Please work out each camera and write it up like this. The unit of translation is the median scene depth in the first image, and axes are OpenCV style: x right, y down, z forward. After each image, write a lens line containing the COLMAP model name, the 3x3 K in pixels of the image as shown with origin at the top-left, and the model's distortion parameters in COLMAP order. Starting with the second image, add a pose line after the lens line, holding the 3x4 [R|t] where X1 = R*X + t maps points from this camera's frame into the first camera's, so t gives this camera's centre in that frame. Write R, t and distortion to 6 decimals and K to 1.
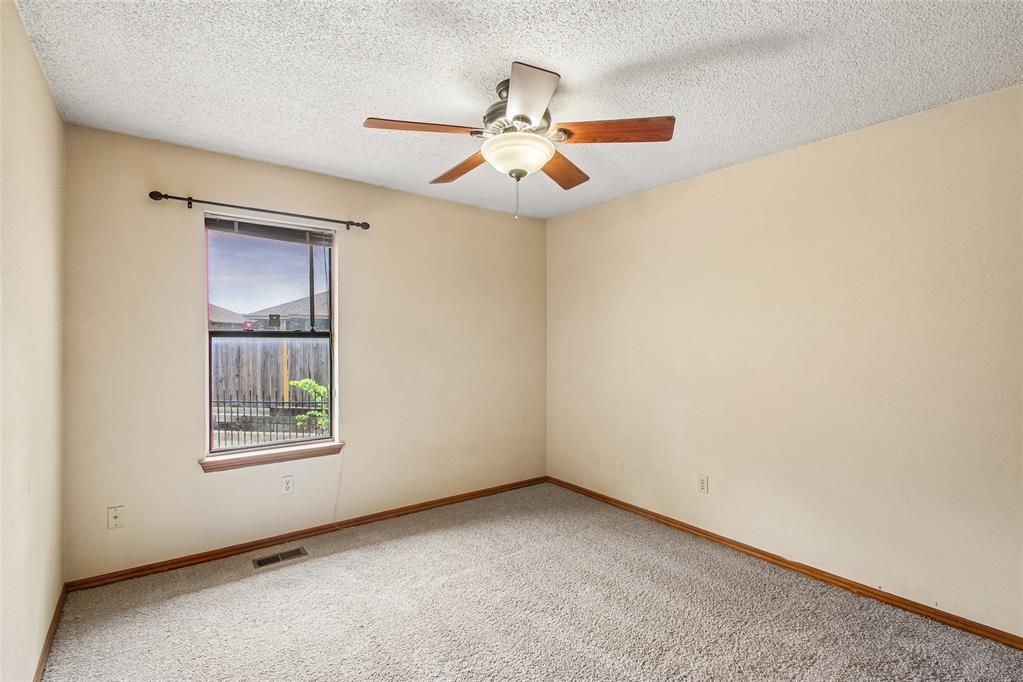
lens RADIAL K [[477.4, 0, 507.8], [0, 477.4, 344.2], [0, 0, 1]] dist [-0.000920, -0.008582]
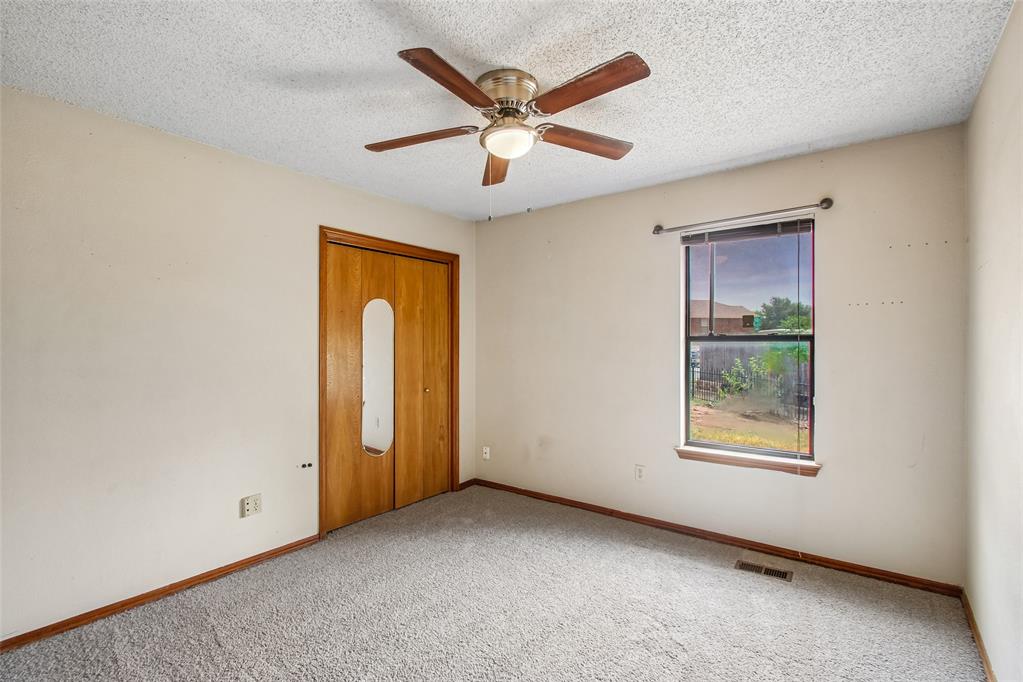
lens RADIAL K [[477.4, 0, 508.1], [0, 477.4, 342.3], [0, 0, 1]] dist [-0.000920, -0.008582]
pose [[0.269077, -0.011226, -0.963053, 0.328818], [-0.005817, 0.999895, -0.013281, 0.004564], [0.963101, 0.009176, 0.268983, 0.252542]]
